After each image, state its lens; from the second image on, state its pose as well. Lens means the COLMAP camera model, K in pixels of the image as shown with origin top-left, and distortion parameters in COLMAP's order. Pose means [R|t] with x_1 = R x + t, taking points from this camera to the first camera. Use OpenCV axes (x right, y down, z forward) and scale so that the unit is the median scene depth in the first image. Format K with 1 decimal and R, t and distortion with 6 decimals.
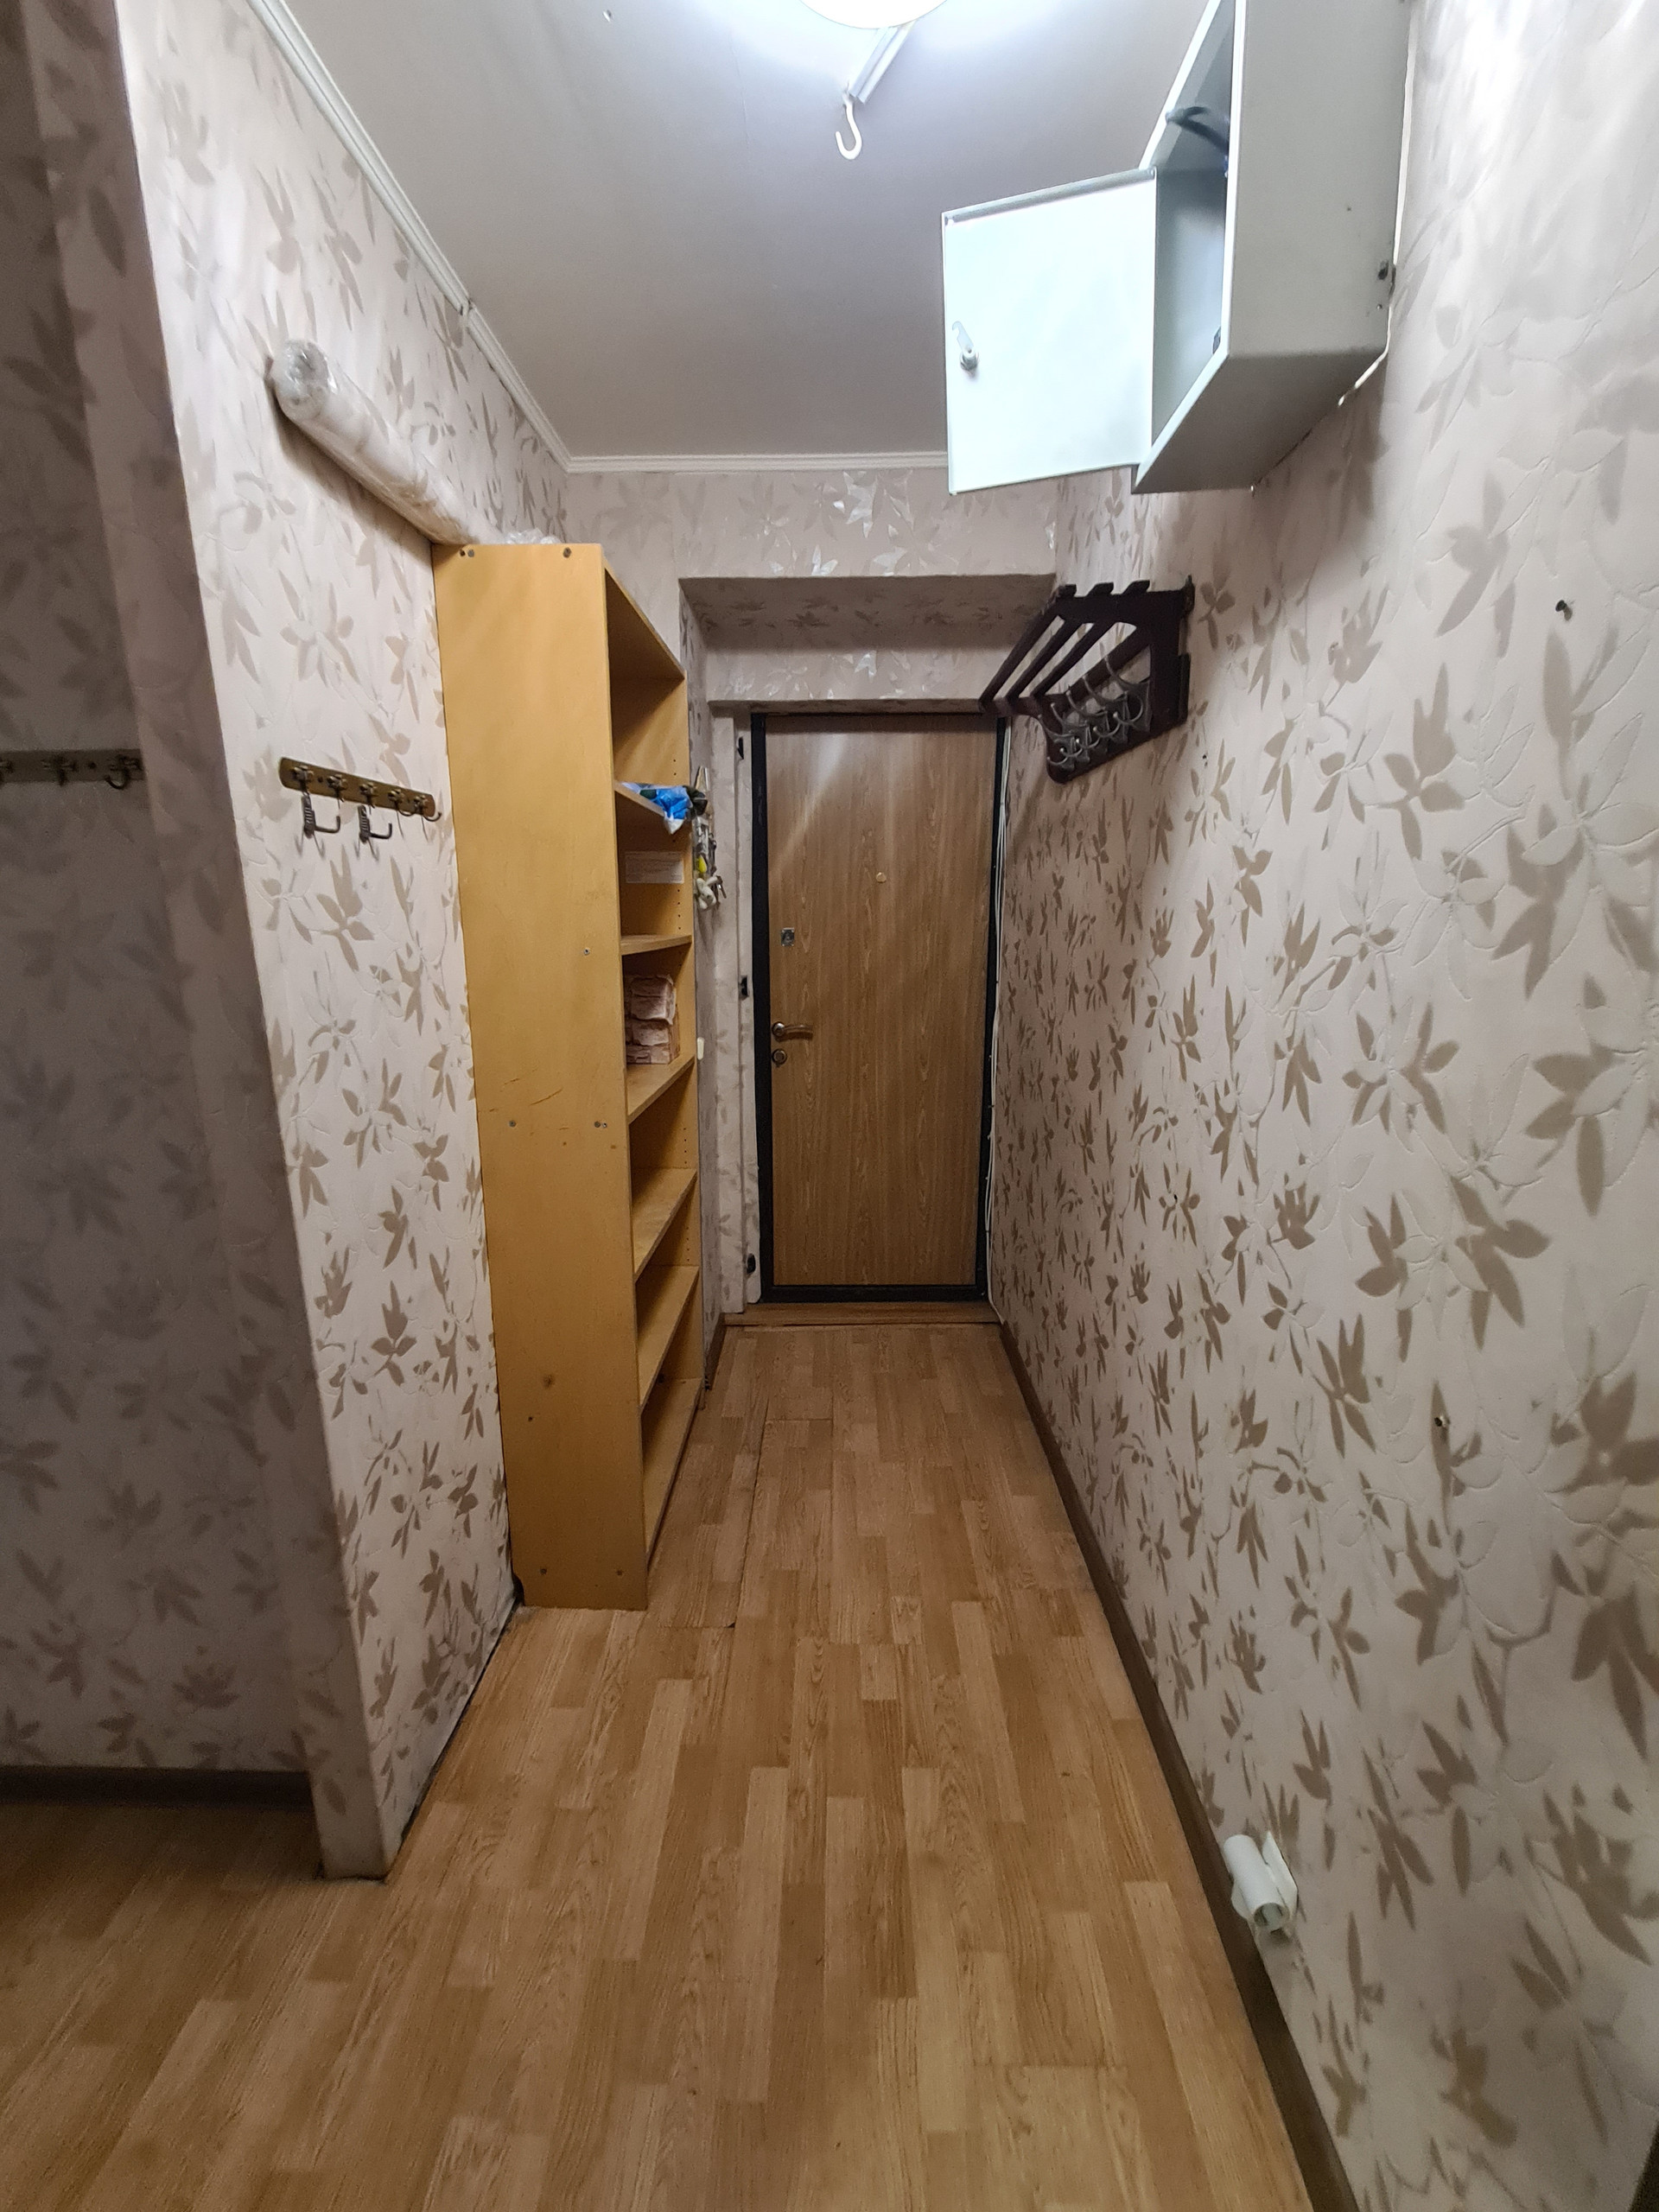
lens RADIAL K [[902.9, 0, 822.9], [0, 902.9, 1109.8], [0, 0, 1]] dist [0.006142, -0.004442]
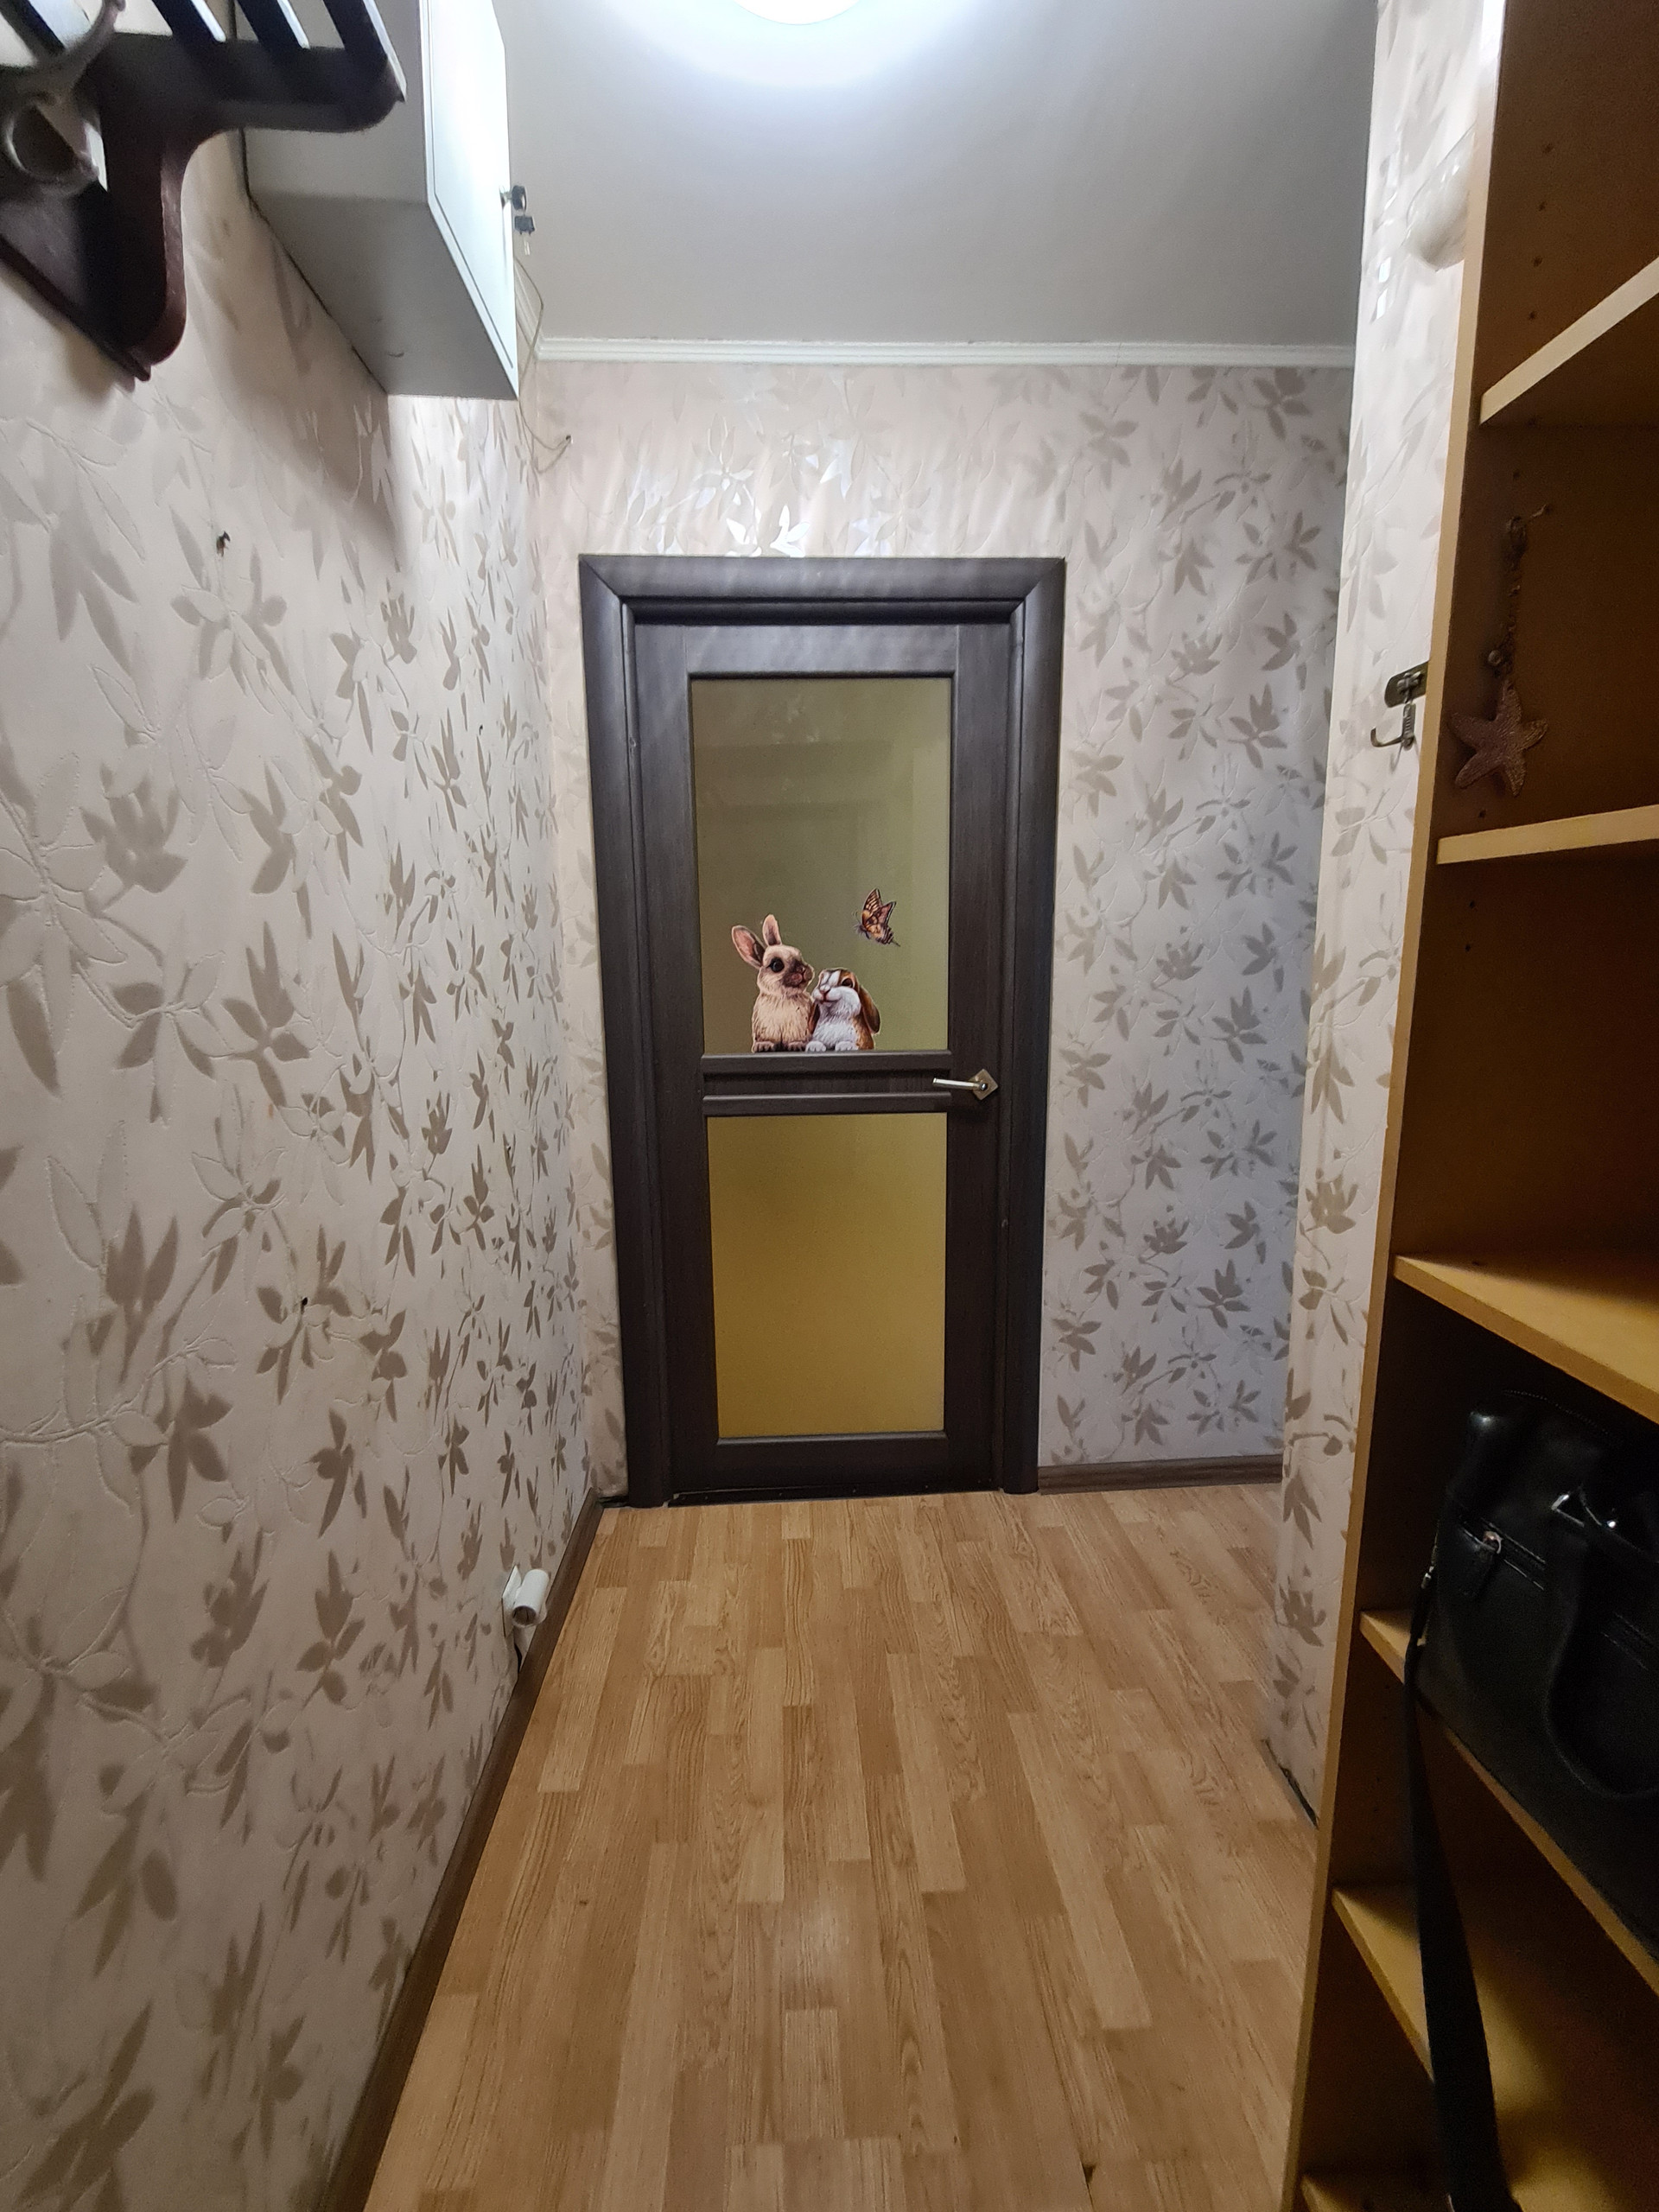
lens RADIAL K [[902.9, 0, 814.7], [0, 902.9, 1104.1], [0, 0, 1]] dist [0.006142, -0.004442]
pose [[-0.998000, 0.029743, -0.055772, 0.098383], [0.006378, 0.925251, 0.379303, -0.286612], [0.062885, 0.378189, -0.923590, 1.764139]]
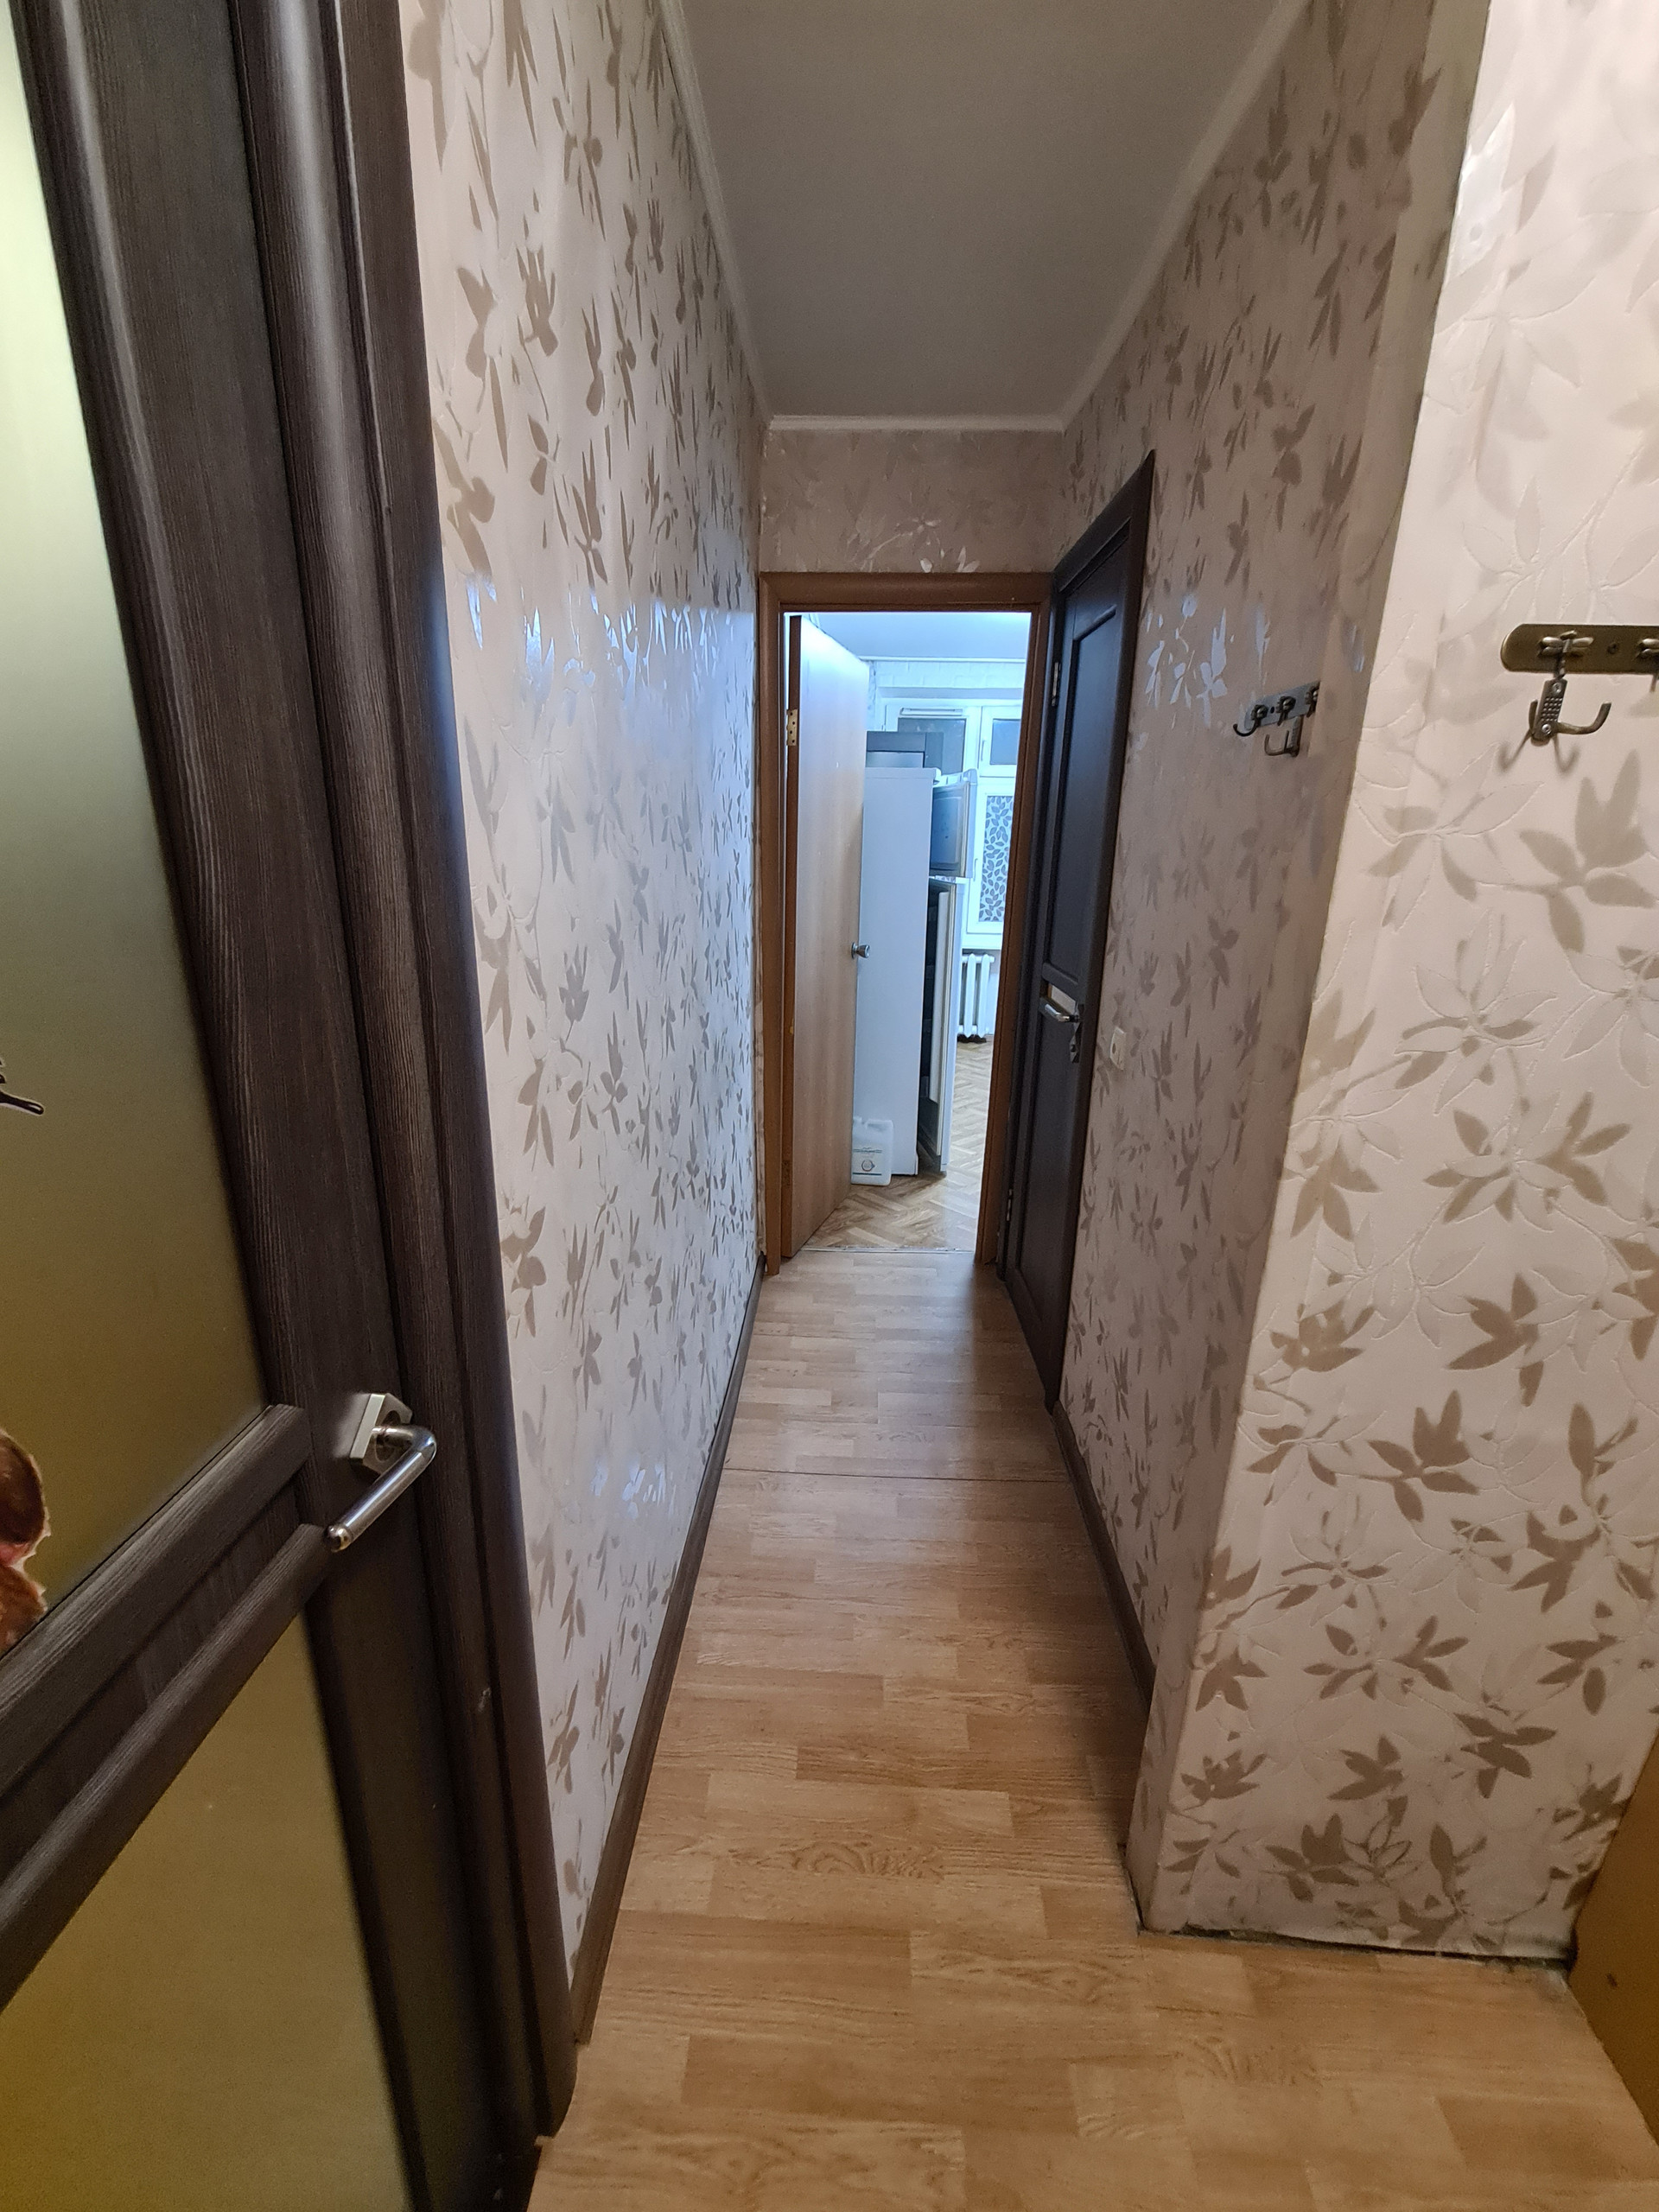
lens RADIAL K [[902.9, 0, 817.9], [0, 902.9, 1109.6], [0, 0, 1]] dist [0.006142, -0.004442]
pose [[-0.033852, 0.300959, -0.953036, 0.153501], [-0.246638, 0.921574, 0.299784, -0.107634], [0.968516, 0.245203, 0.043031, 0.465198]]
